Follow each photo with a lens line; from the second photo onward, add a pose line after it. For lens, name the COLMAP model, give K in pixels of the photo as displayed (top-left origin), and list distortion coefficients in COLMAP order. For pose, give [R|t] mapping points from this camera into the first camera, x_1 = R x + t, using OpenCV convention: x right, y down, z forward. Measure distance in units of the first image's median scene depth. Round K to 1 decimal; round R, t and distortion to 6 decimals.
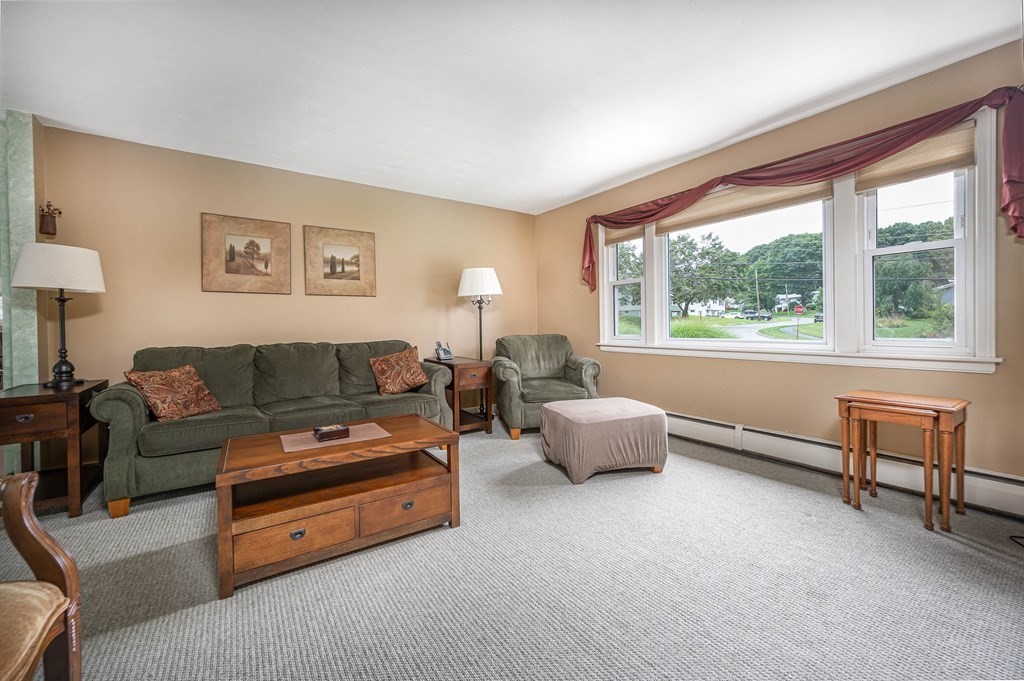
lens RADIAL K [[413.7, 0, 500.3], [0, 413.7, 328.3], [0, 0, 1]] dist [0.000463, 0.000024]
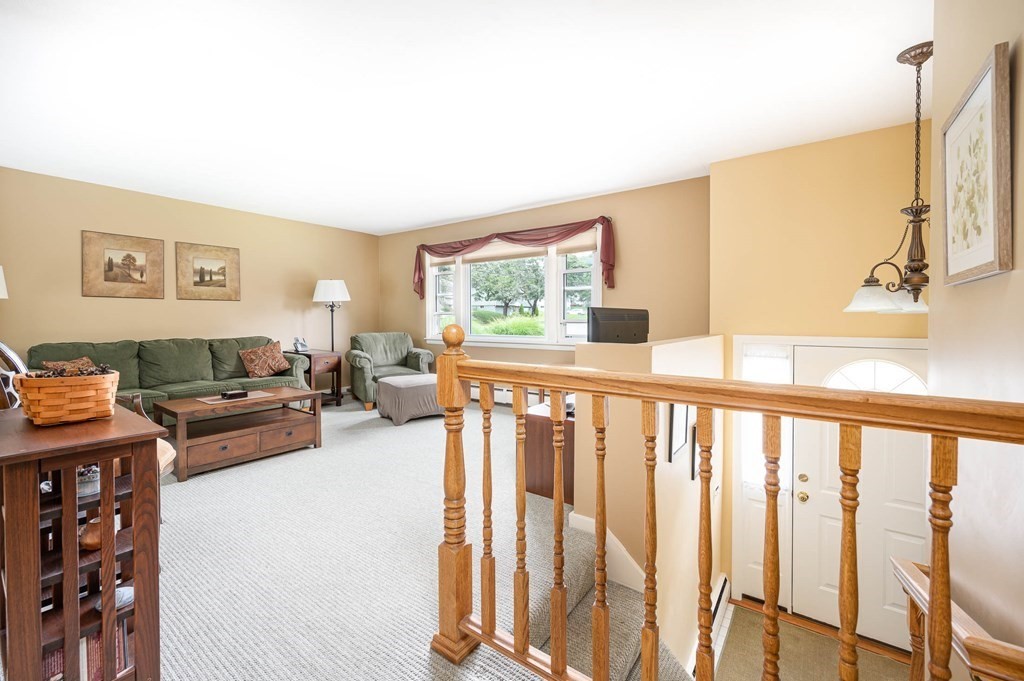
lens RADIAL K [[429.1, 0, 508.0], [0, 429.1, 328.7], [0, 0, 1]] dist [-0.001901, -0.000413]
pose [[0.939461, 0.003408, 0.342638, 0.009663], [-0.008926, 0.999855, 0.014527, -0.021489], [-0.342538, -0.016706, 0.939355, -0.512058]]
